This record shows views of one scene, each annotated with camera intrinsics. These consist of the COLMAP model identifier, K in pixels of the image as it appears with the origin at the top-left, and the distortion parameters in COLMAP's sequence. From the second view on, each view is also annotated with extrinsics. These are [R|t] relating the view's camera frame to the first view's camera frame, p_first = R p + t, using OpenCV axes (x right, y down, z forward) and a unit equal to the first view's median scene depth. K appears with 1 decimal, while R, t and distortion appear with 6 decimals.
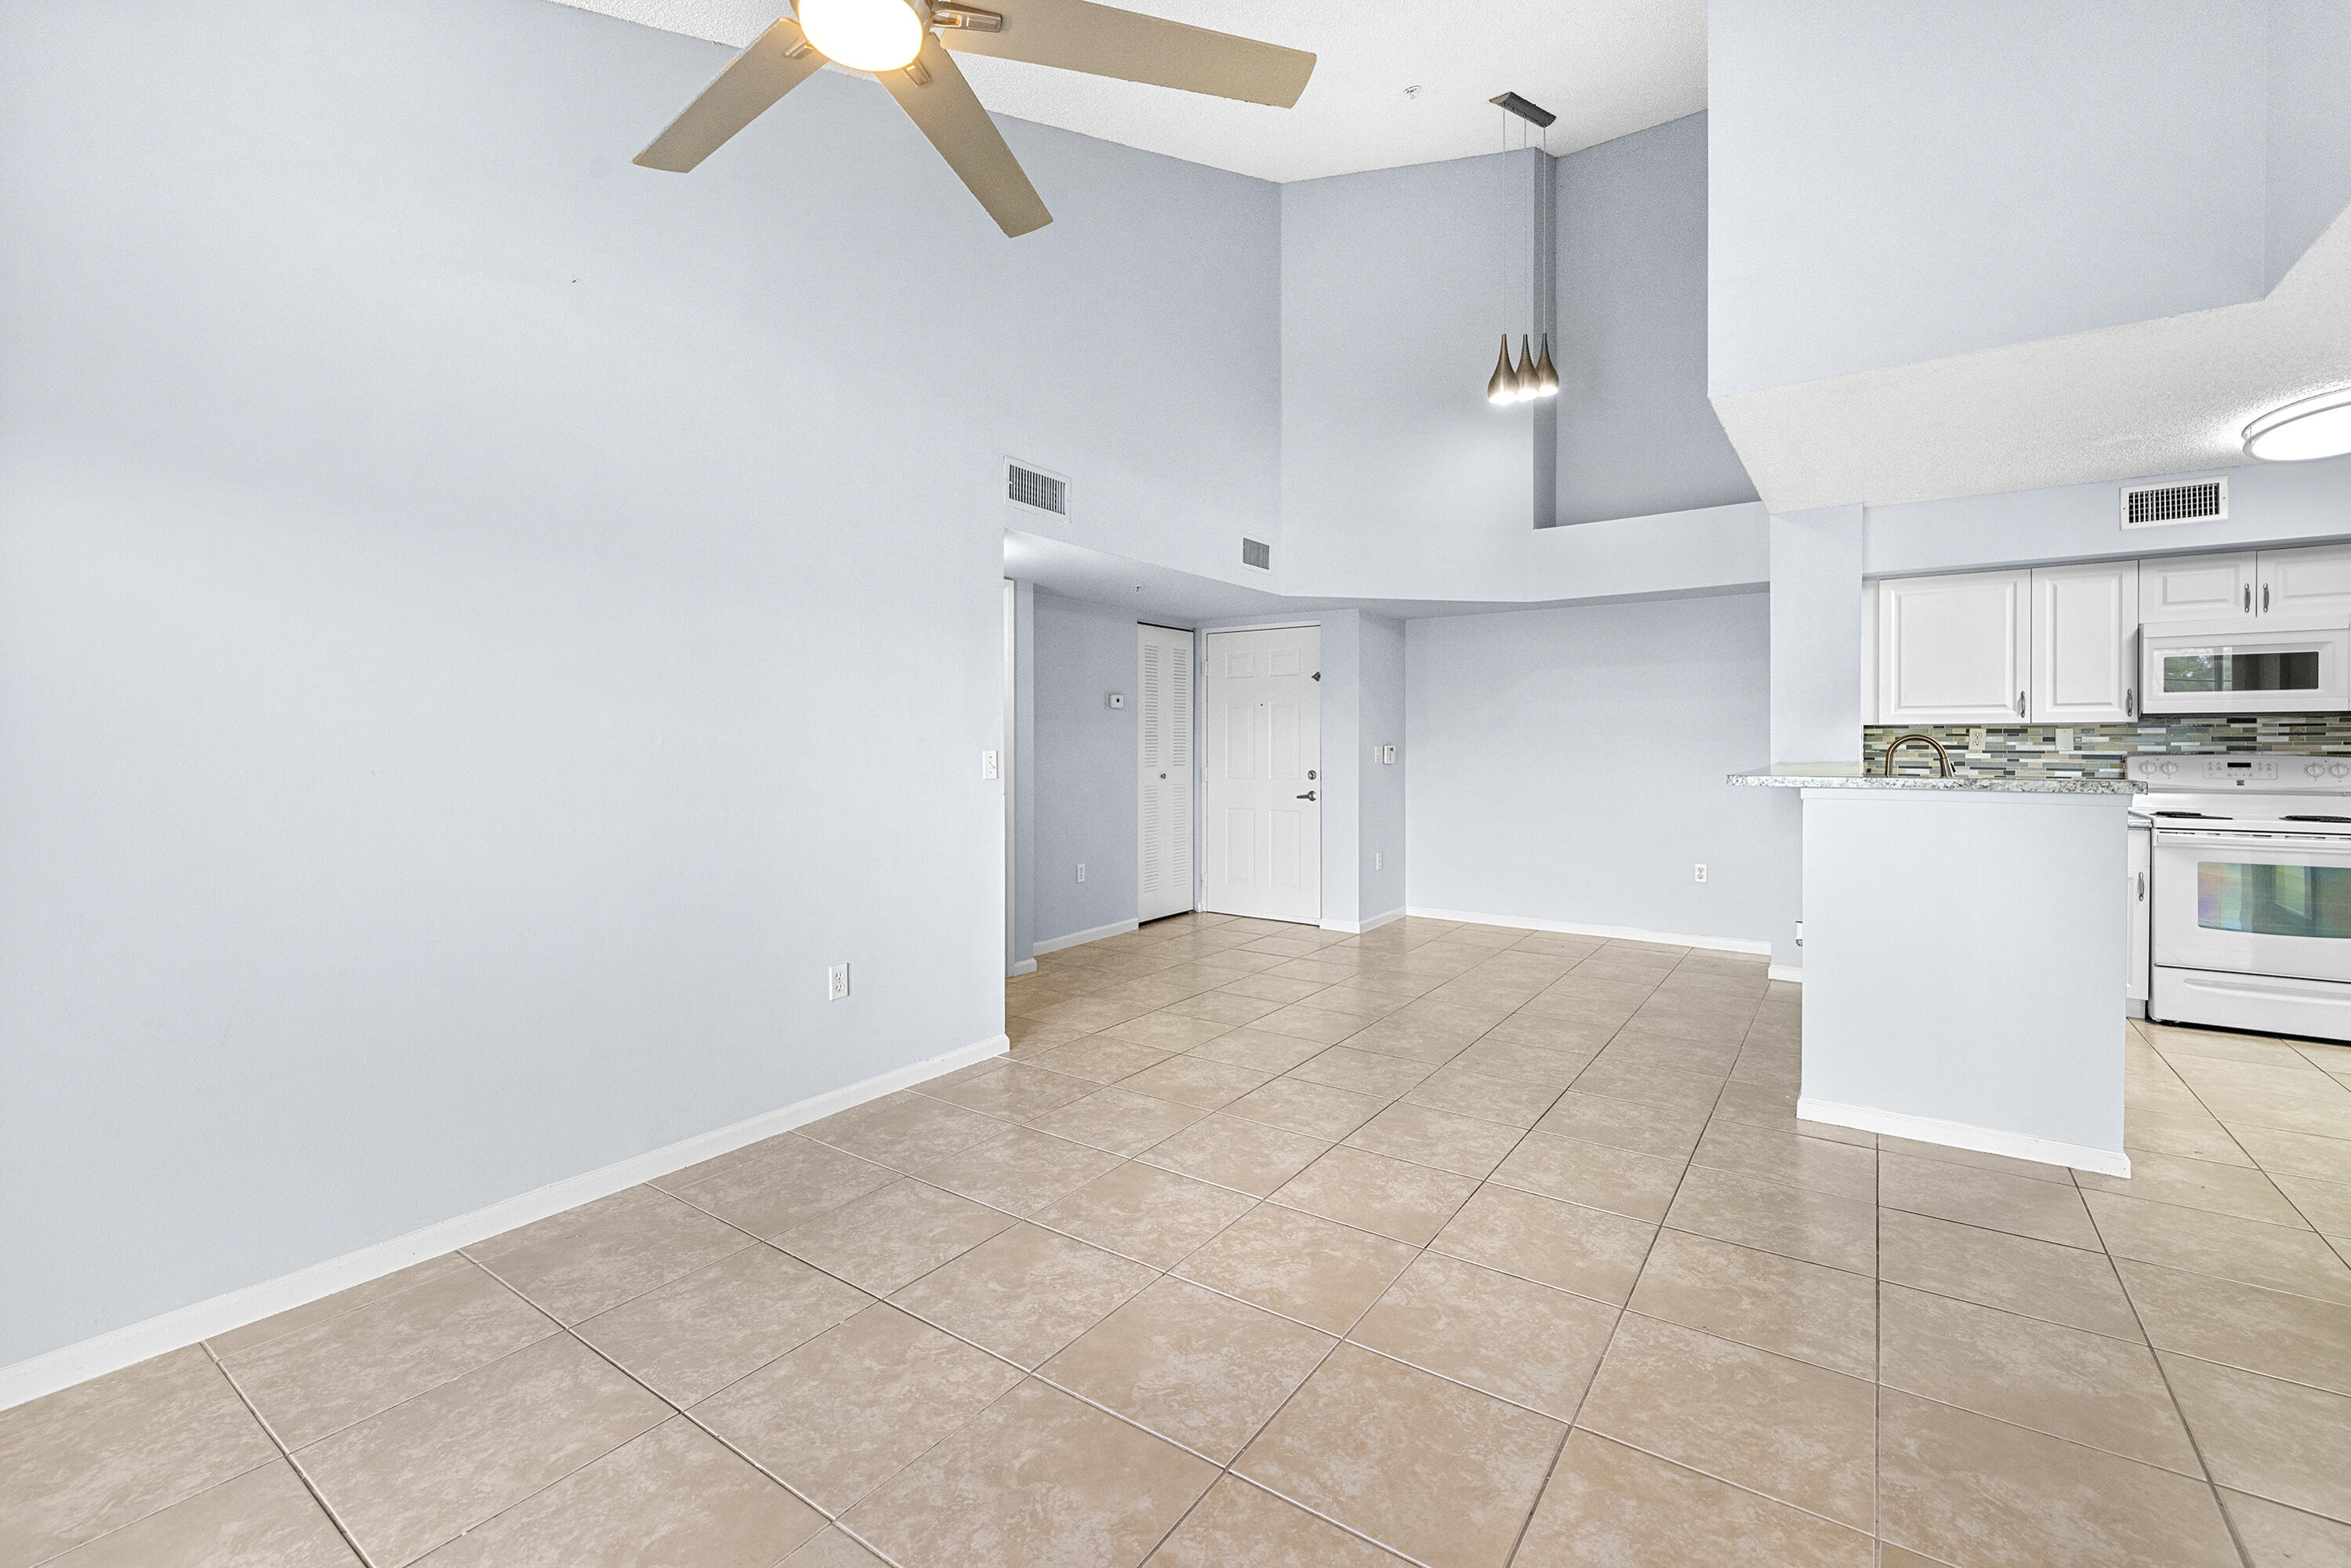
lens RADIAL K [[997.1, 0, 1176.0], [0, 997.1, 740.5], [0, 0, 1]] dist [-0.000752, 0.000638]
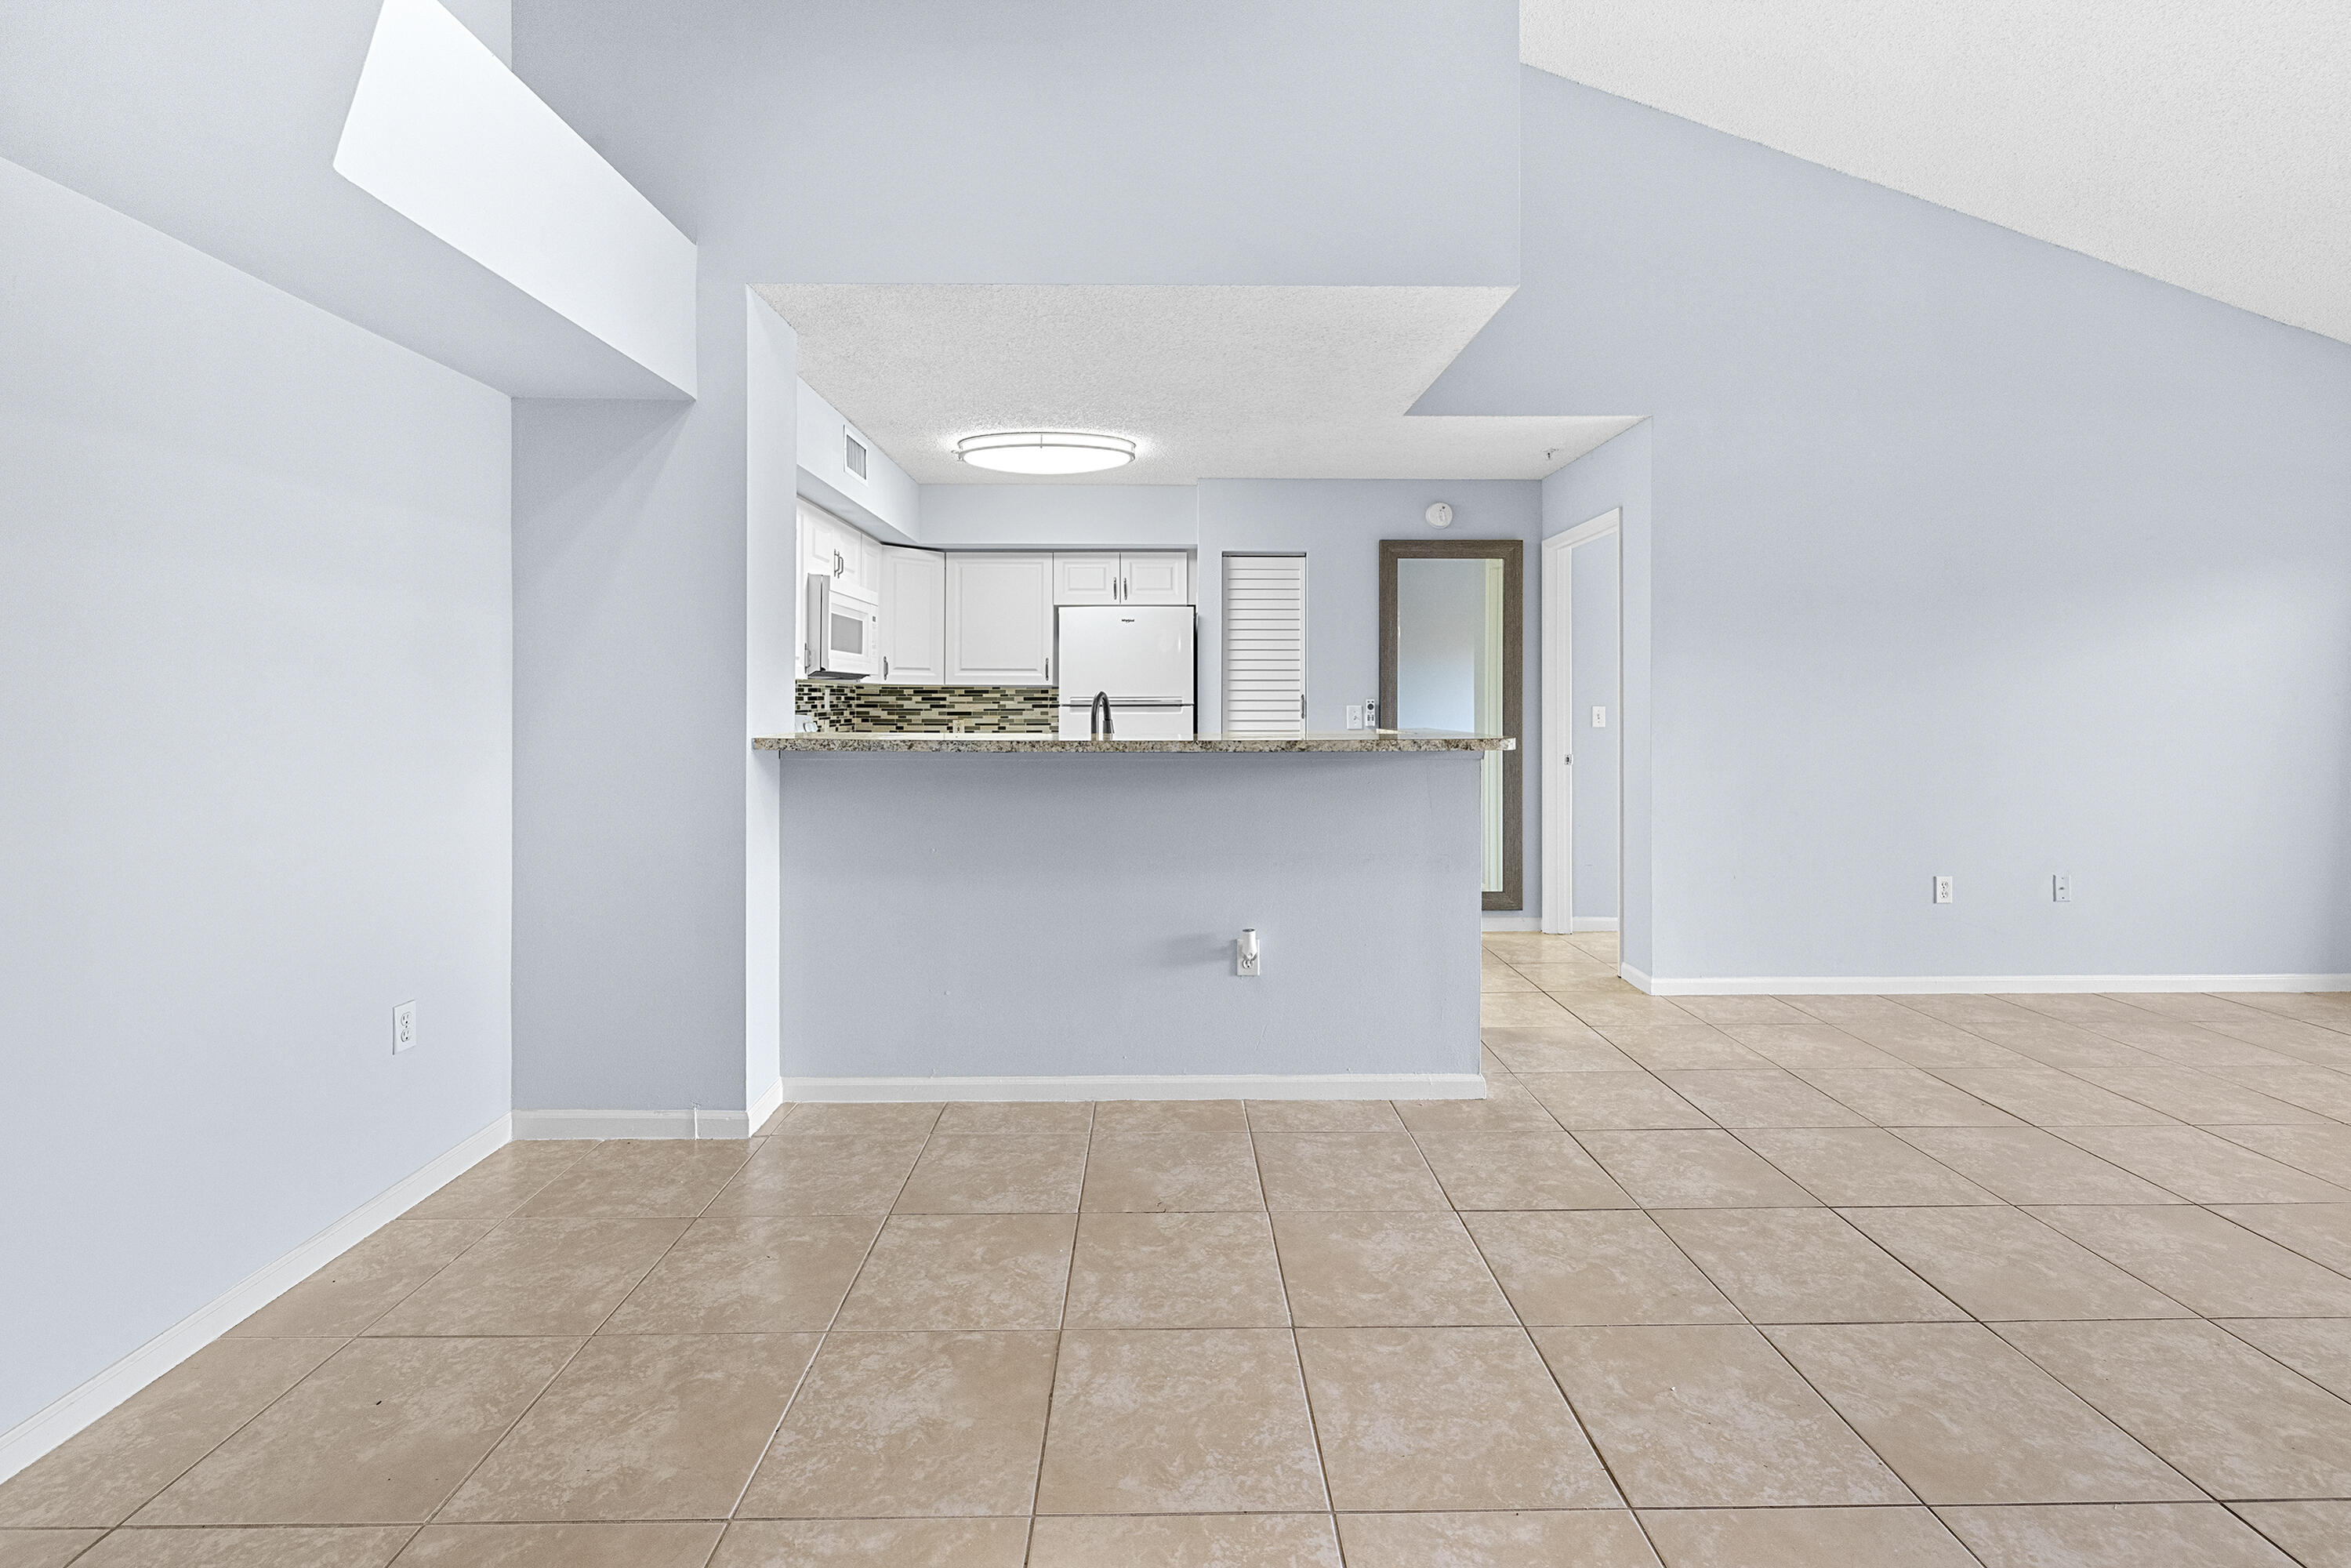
lens RADIAL K [[1016.0, 0, 1171.3], [0, 1016.0, 701.3], [0, 0, 1]] dist [0.000581, -0.000145]
pose [[-0.586971, 0.000908, 0.809608, 0.016644], [0.002428, 0.999997, 0.000638, 0.001381], [-0.809605, 0.002340, -0.586971, 1.550612]]
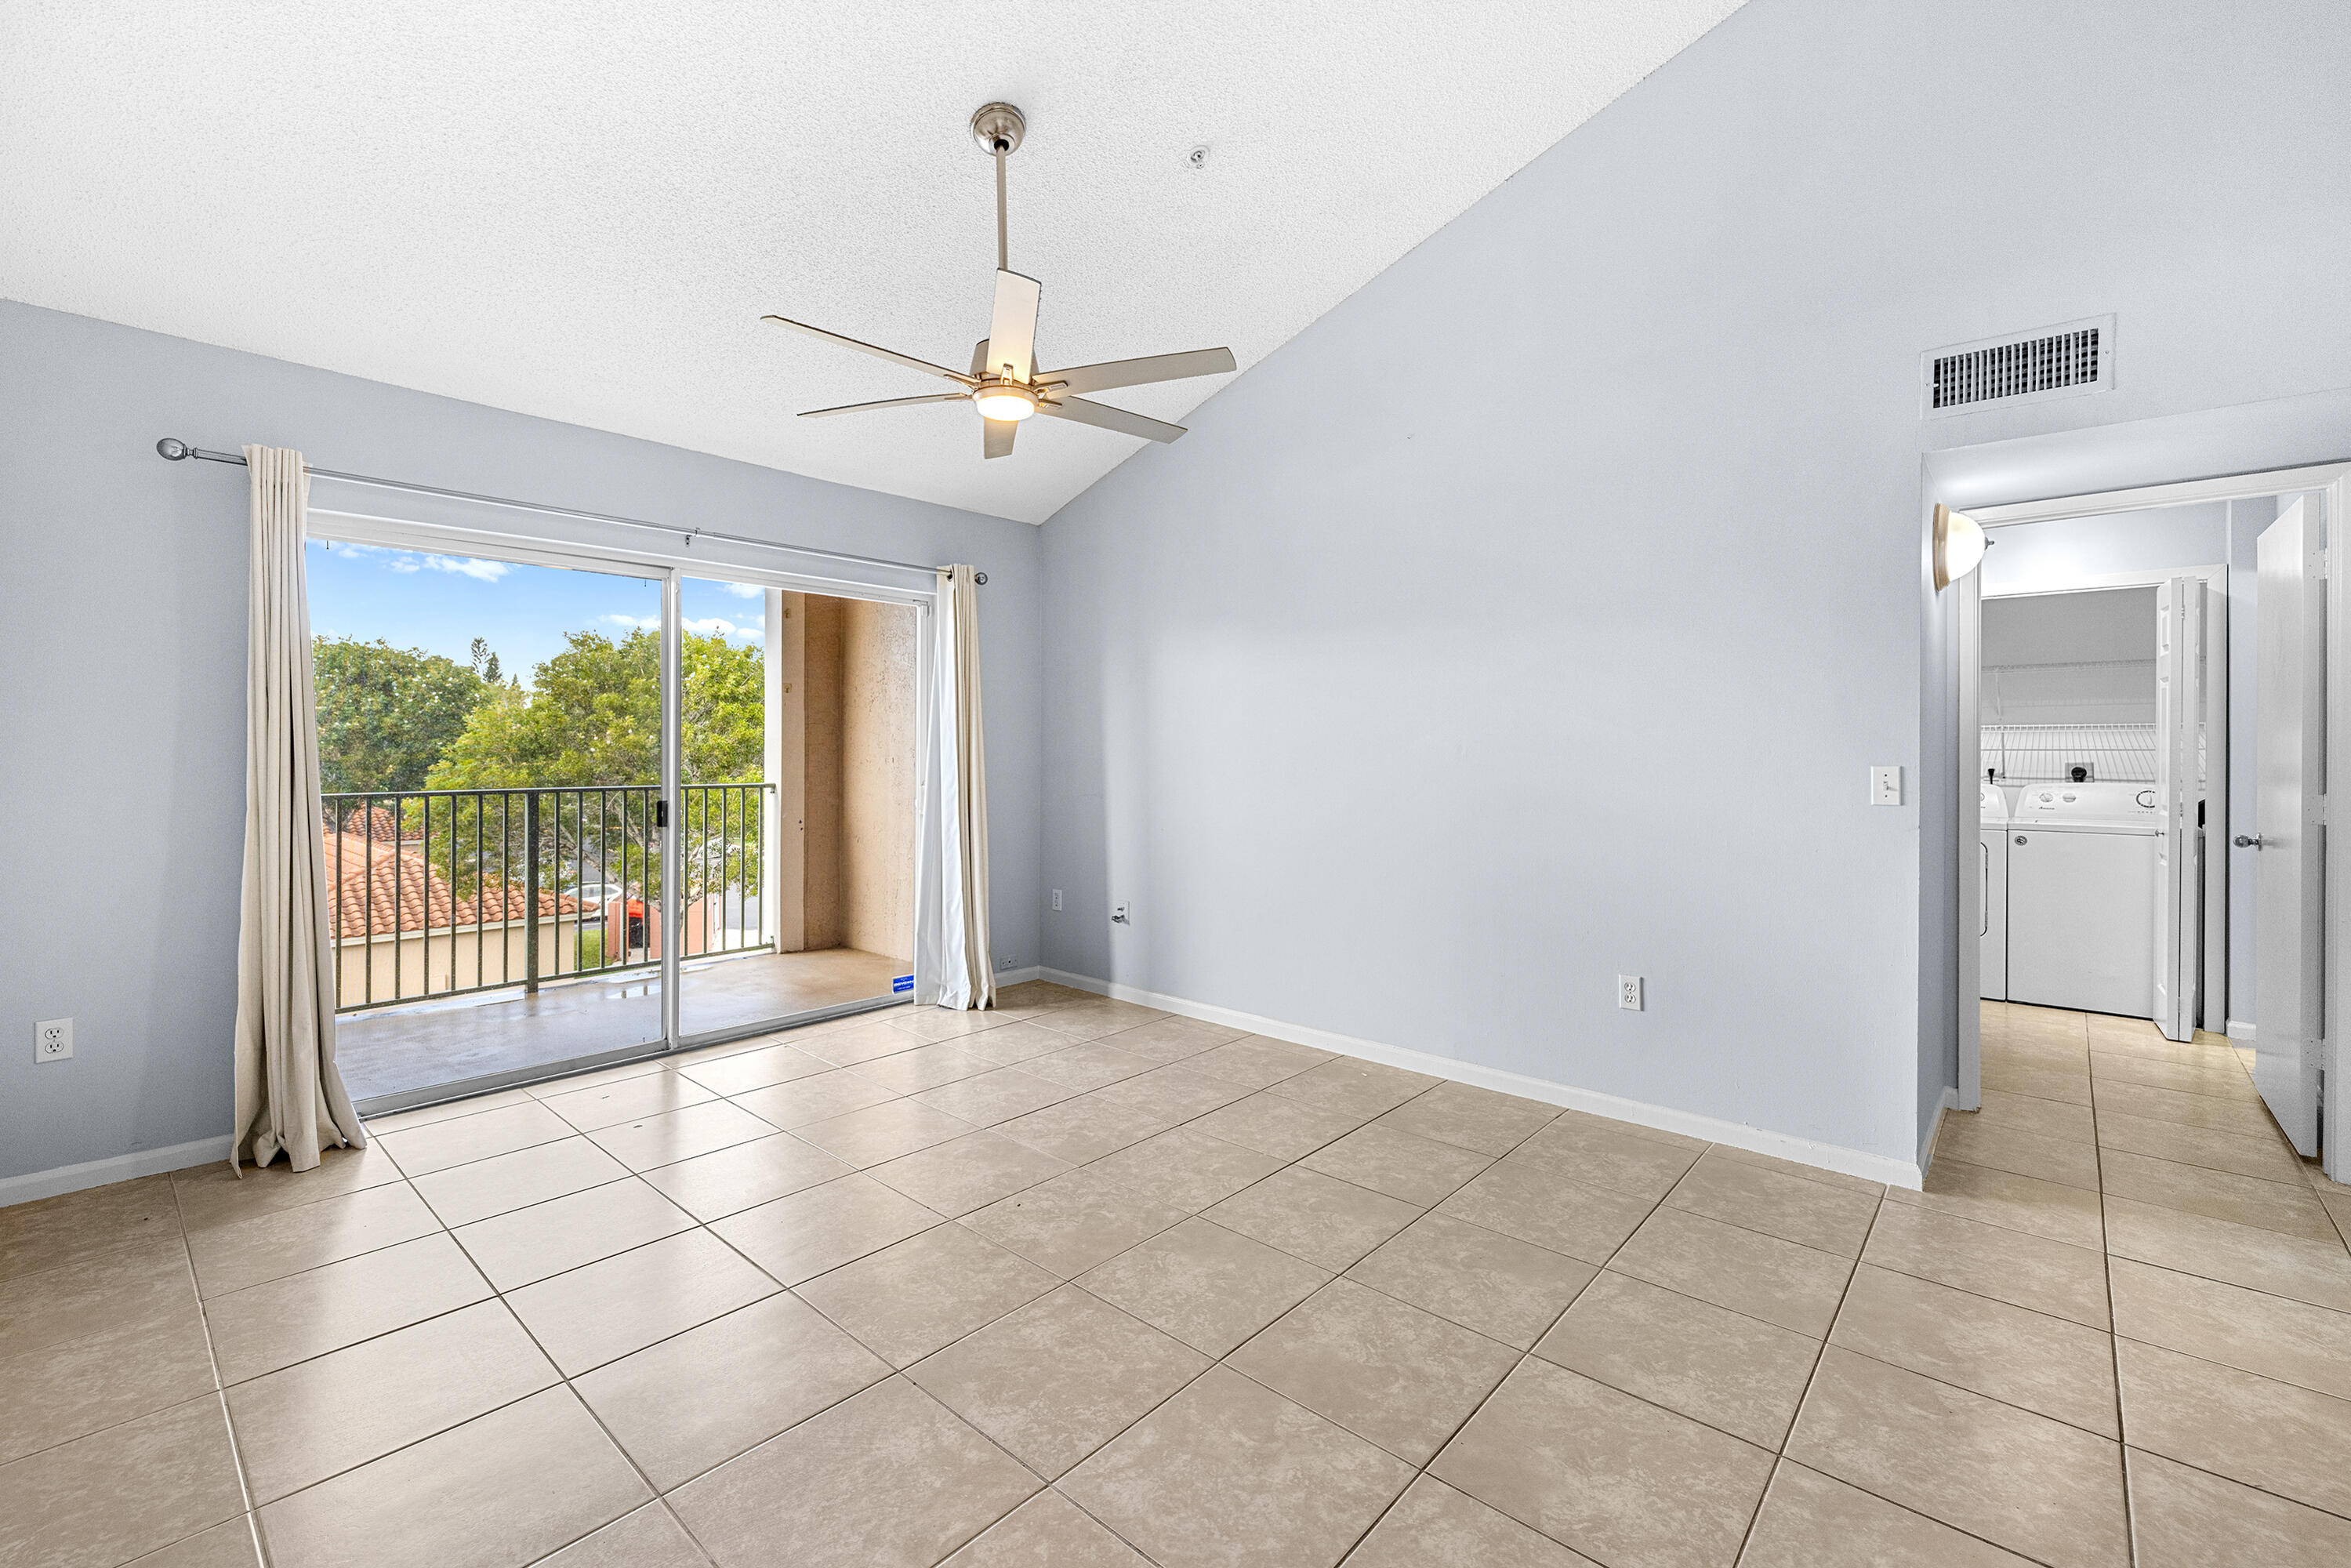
lens RADIAL K [[997.1, 0, 1176.0], [0, 997.1, 740.5], [0, 0, 1]] dist [-0.000752, 0.000638]
pose [[-0.112692, -0.009309, -0.993586, 0.622869], [-0.003223, 0.999954, -0.009003, -0.000376], [0.993625, 0.002187, -0.112716, 0.577662]]
